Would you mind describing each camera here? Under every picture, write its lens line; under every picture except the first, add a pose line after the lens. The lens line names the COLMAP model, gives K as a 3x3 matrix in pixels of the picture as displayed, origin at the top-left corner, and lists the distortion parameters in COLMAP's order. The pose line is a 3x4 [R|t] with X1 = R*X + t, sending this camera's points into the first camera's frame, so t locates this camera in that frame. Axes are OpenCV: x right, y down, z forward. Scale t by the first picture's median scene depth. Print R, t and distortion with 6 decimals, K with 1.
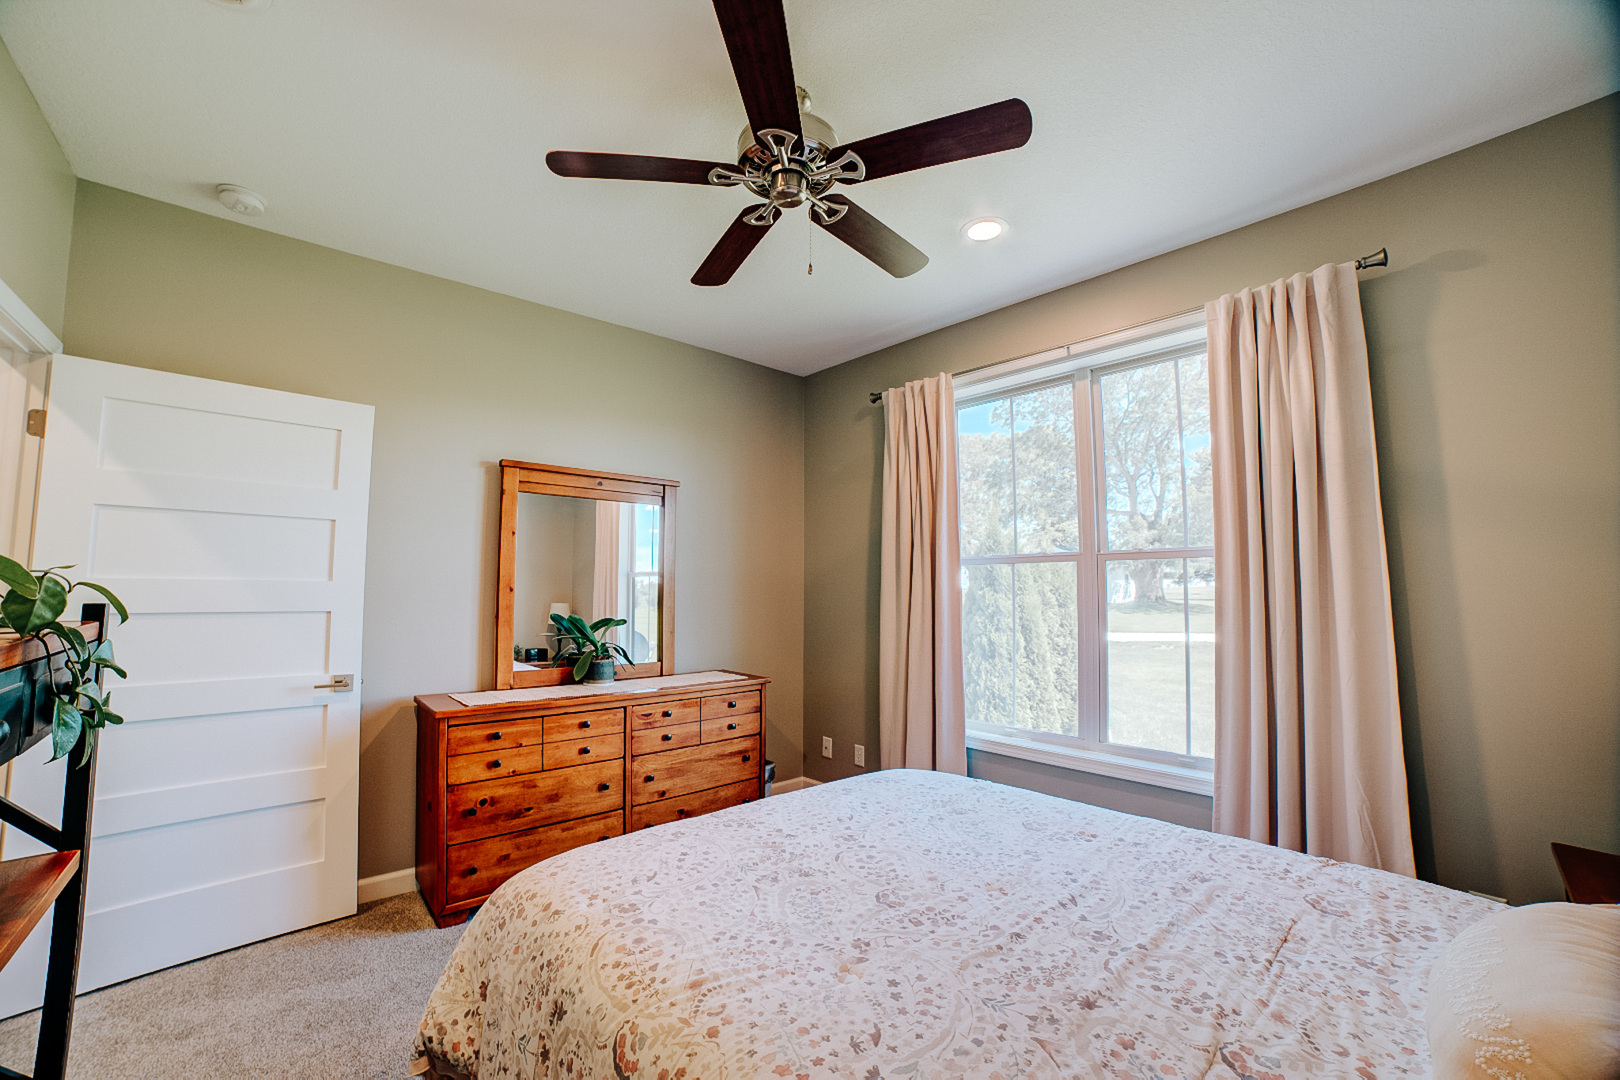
lens RADIAL K [[637.1, 0, 789.0], [0, 637.1, 541.5], [0, 0, 1]] dist [-0.111560, 0.036157]
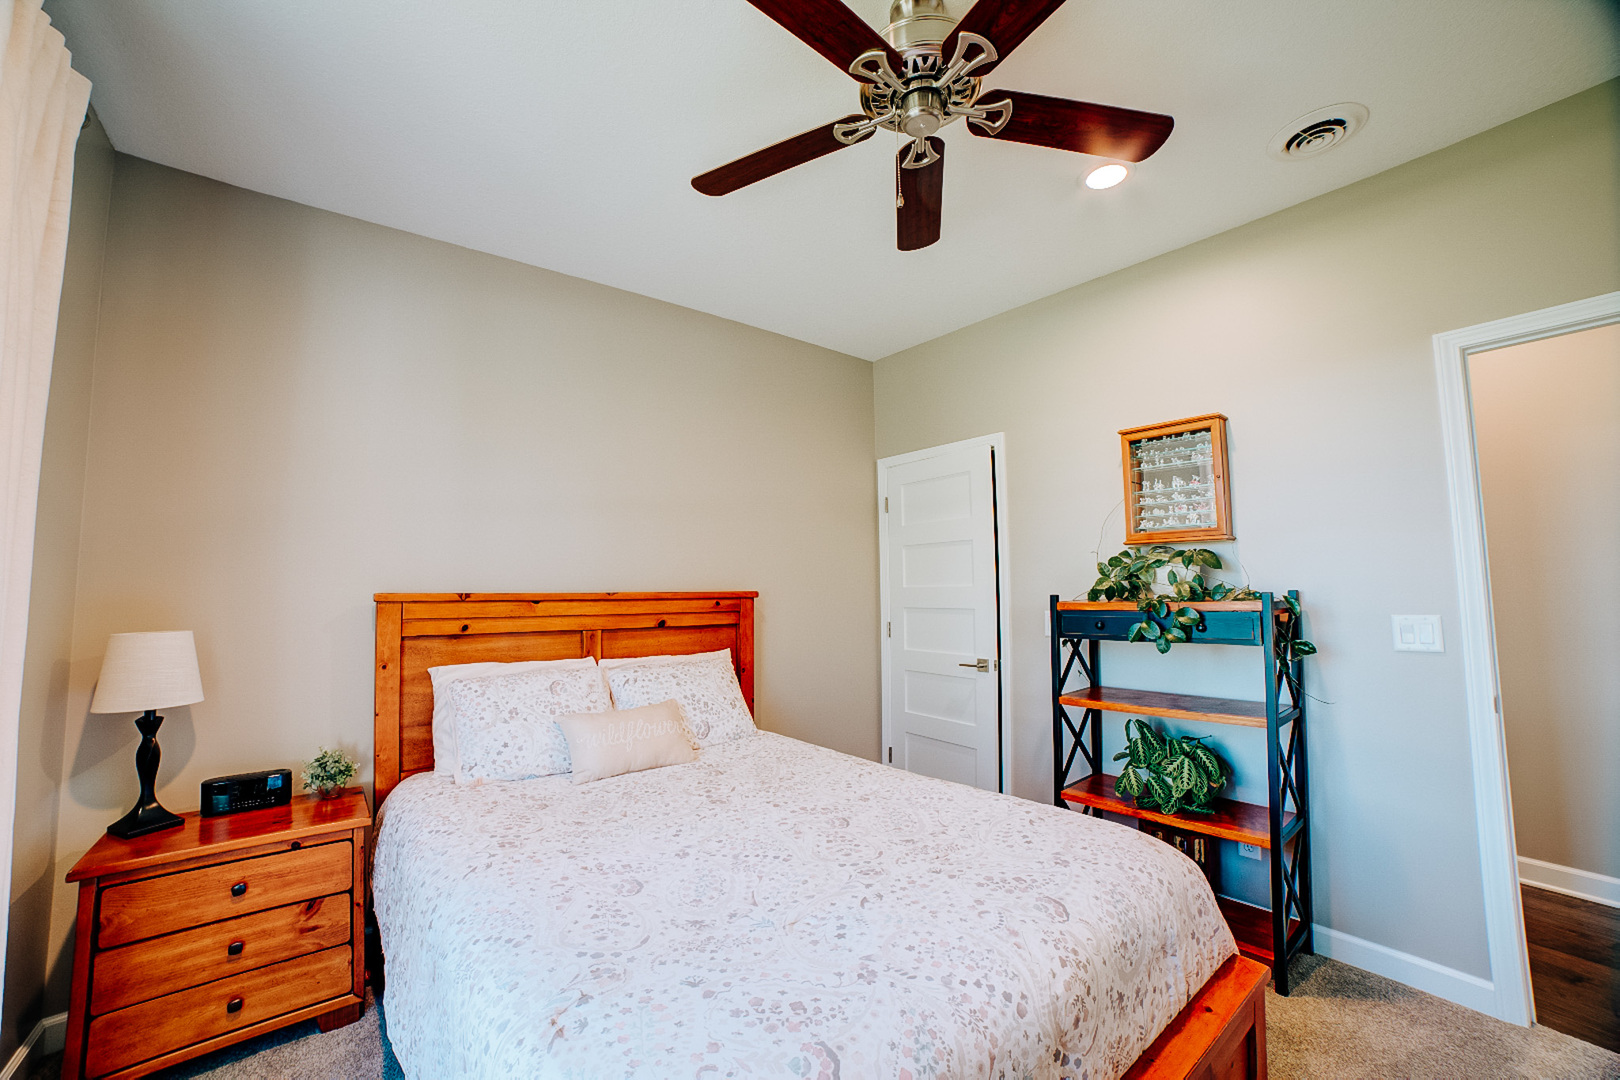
lens RADIAL K [[637.1, 0, 789.0], [0, 637.1, 541.5], [0, 0, 1]] dist [-0.111560, 0.036157]
pose [[-0.998849, 0.006970, 0.047466, 0.102923], [-0.000446, 0.988001, -0.154449, 0.097623], [-0.047973, -0.154293, -0.986860, 1.221332]]
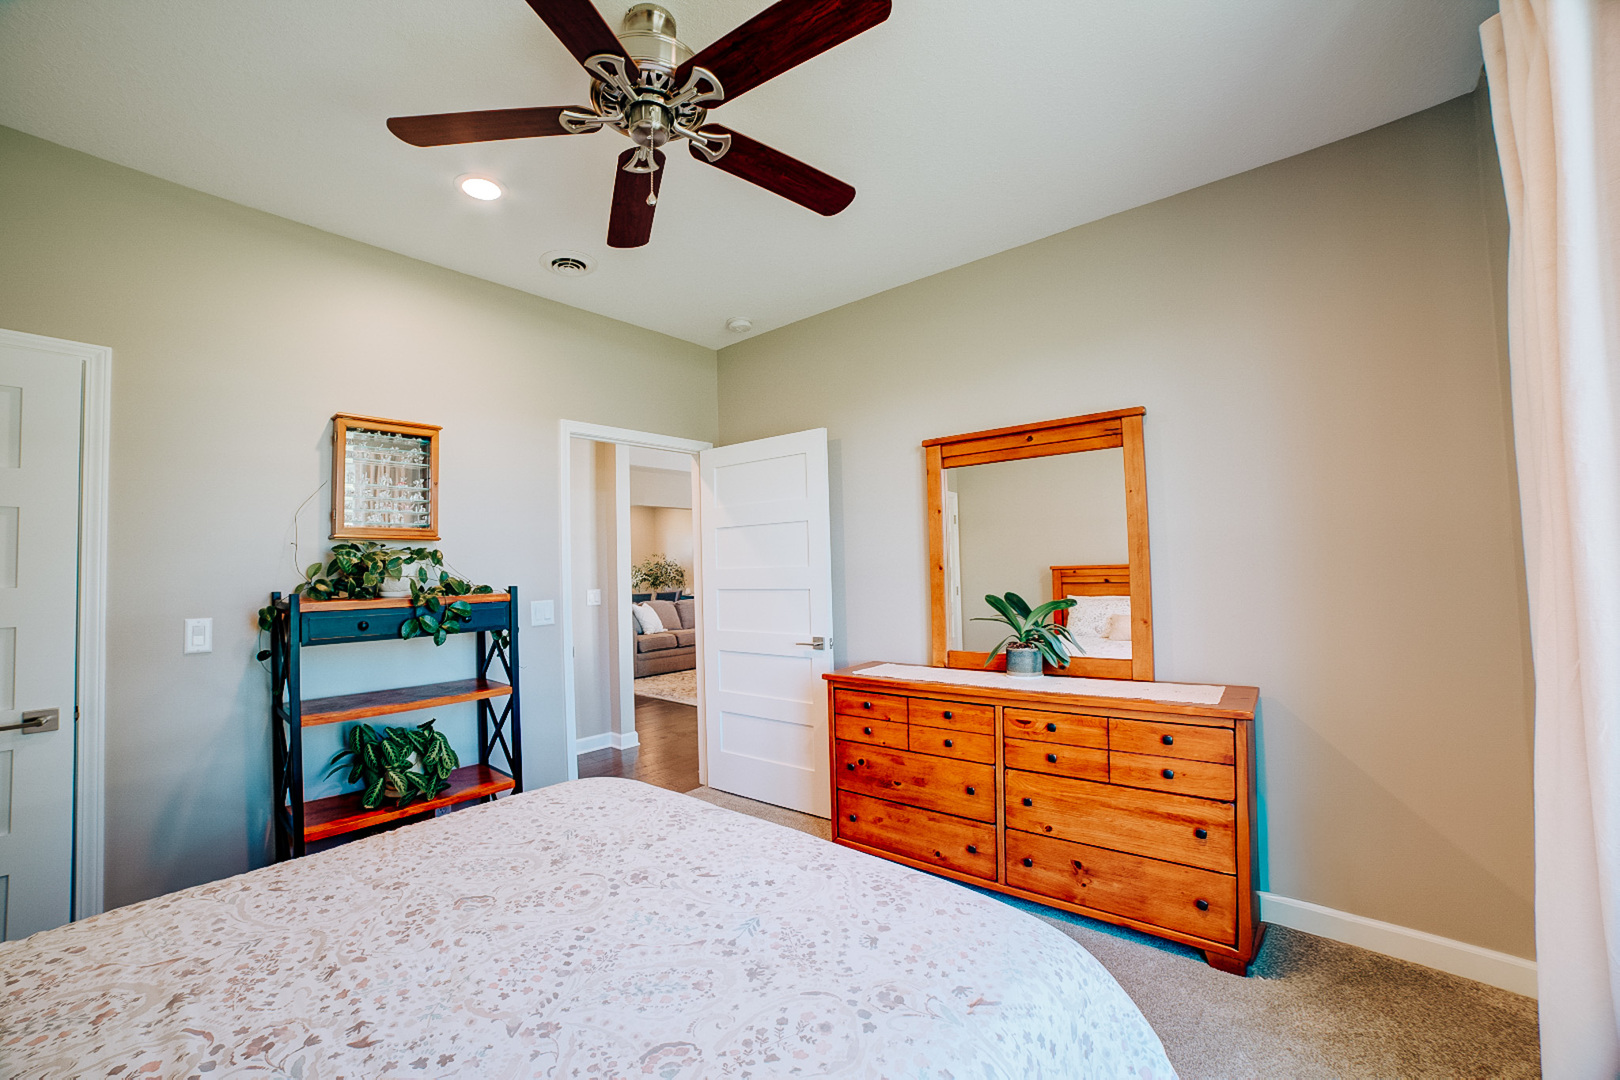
lens RADIAL K [[637.1, 0, 789.0], [0, 637.1, 541.5], [0, 0, 1]] dist [-0.111560, 0.036157]
pose [[0.142949, -0.052607, -0.988331, 0.603926], [0.104325, 0.993824, -0.037811, 0.054532], [0.984216, -0.097702, 0.147555, 0.708464]]
